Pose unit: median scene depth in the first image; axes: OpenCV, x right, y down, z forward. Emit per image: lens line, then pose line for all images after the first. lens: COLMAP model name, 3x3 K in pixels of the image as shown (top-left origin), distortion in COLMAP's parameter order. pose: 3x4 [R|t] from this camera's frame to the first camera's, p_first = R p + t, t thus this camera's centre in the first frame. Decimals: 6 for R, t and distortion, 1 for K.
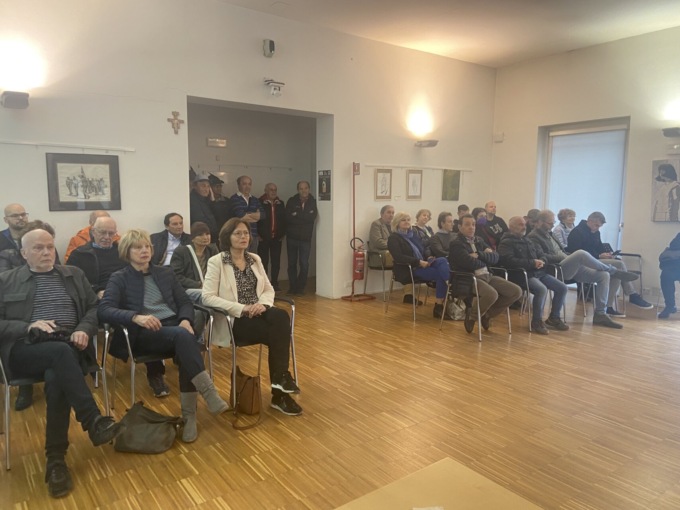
lens RADIAL K [[506.6, 0, 343.4], [0, 506.6, 250.7], [0, 0, 1]] dist [0.110759, -0.131310]
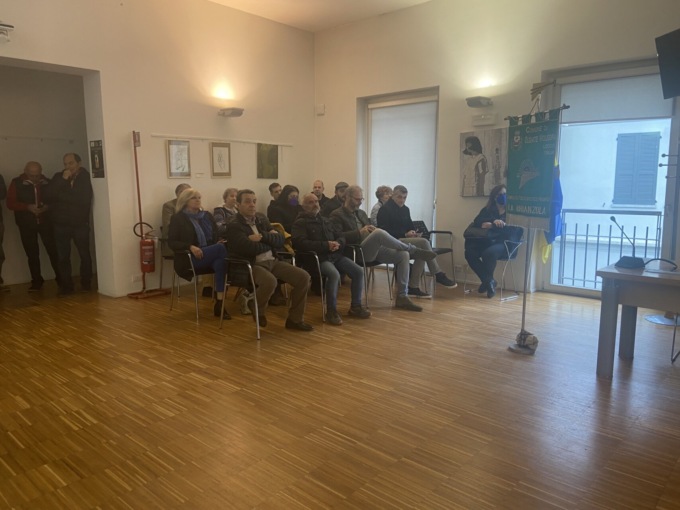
lens RADIAL K [[509.9, 0, 336.2], [0, 509.9, 251.4], [0, 0, 1]] dist [0.108086, -0.129531]
pose [[0.978230, -0.041841, 0.203262, 0.190626], [0.035620, 0.998781, 0.034171, 0.004767], [-0.204444, -0.026187, 0.978528, 0.120621]]
